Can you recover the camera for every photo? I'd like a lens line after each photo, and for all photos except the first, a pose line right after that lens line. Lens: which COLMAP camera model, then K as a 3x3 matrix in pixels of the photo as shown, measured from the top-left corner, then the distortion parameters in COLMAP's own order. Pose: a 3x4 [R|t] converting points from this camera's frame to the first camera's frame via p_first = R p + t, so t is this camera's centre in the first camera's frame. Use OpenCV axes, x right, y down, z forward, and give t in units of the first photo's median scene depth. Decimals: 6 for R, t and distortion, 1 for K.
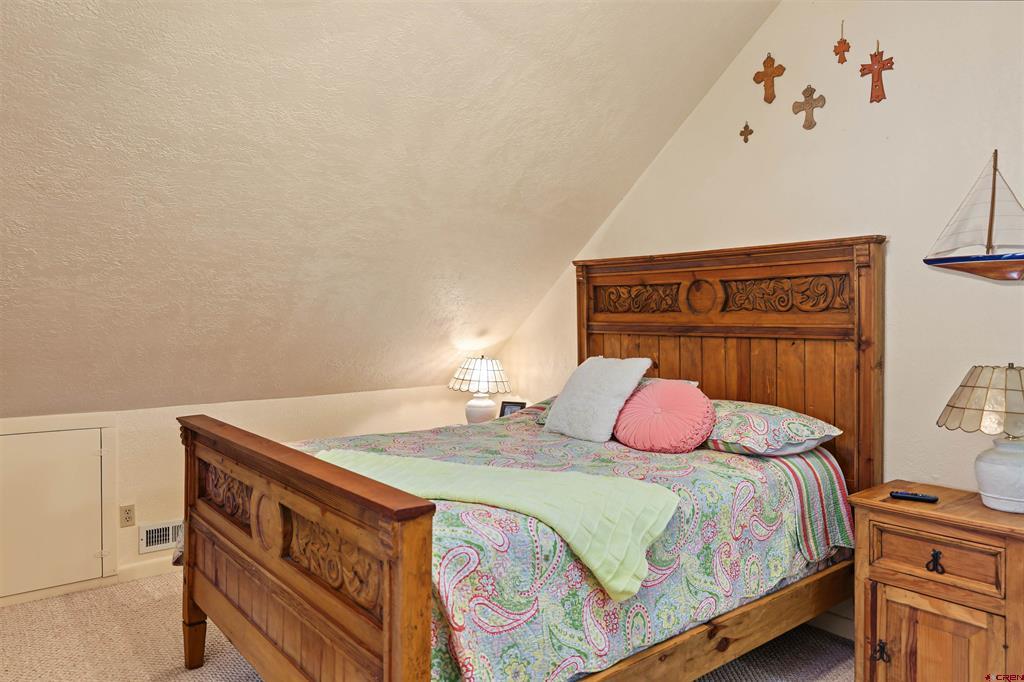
lens RADIAL K [[716.3, 0, 512.7], [0, 716.3, 338.7], [0, 0, 1]] dist [-0.005565, 0.001651]
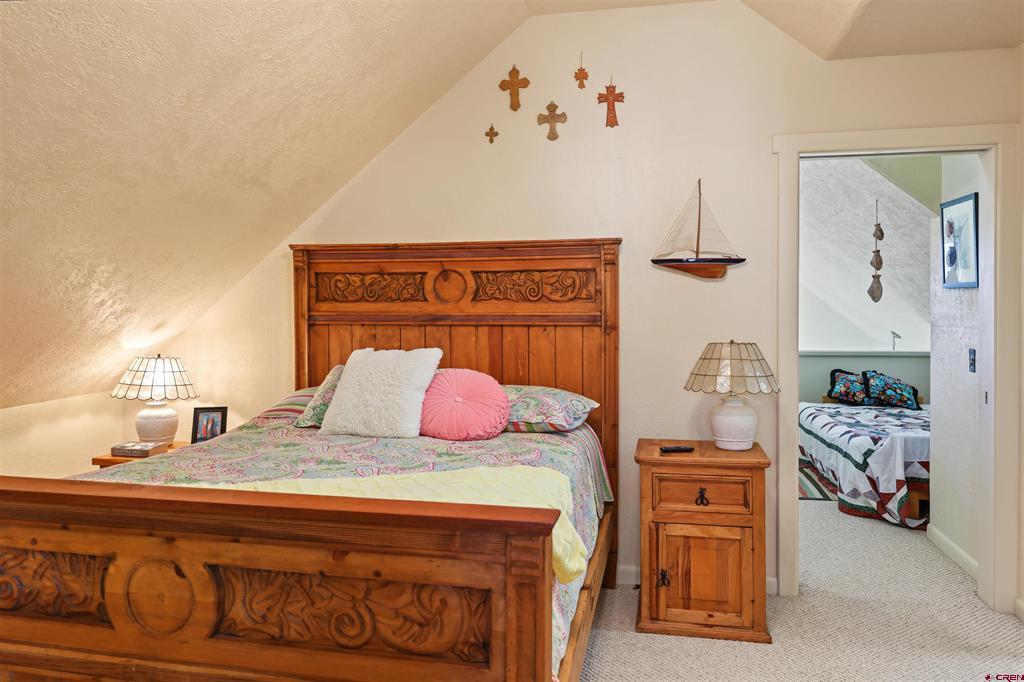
lens RADIAL K [[730.7, 0, 511.7], [0, 730.7, 321.0], [0, 0, 1]] dist [-0.011292, -0.000286]
pose [[0.773736, -0.016827, 0.633285, -0.376977], [0.021783, 0.999763, -0.000050, -0.008178], [-0.633134, 0.013833, 0.773919, 0.151356]]
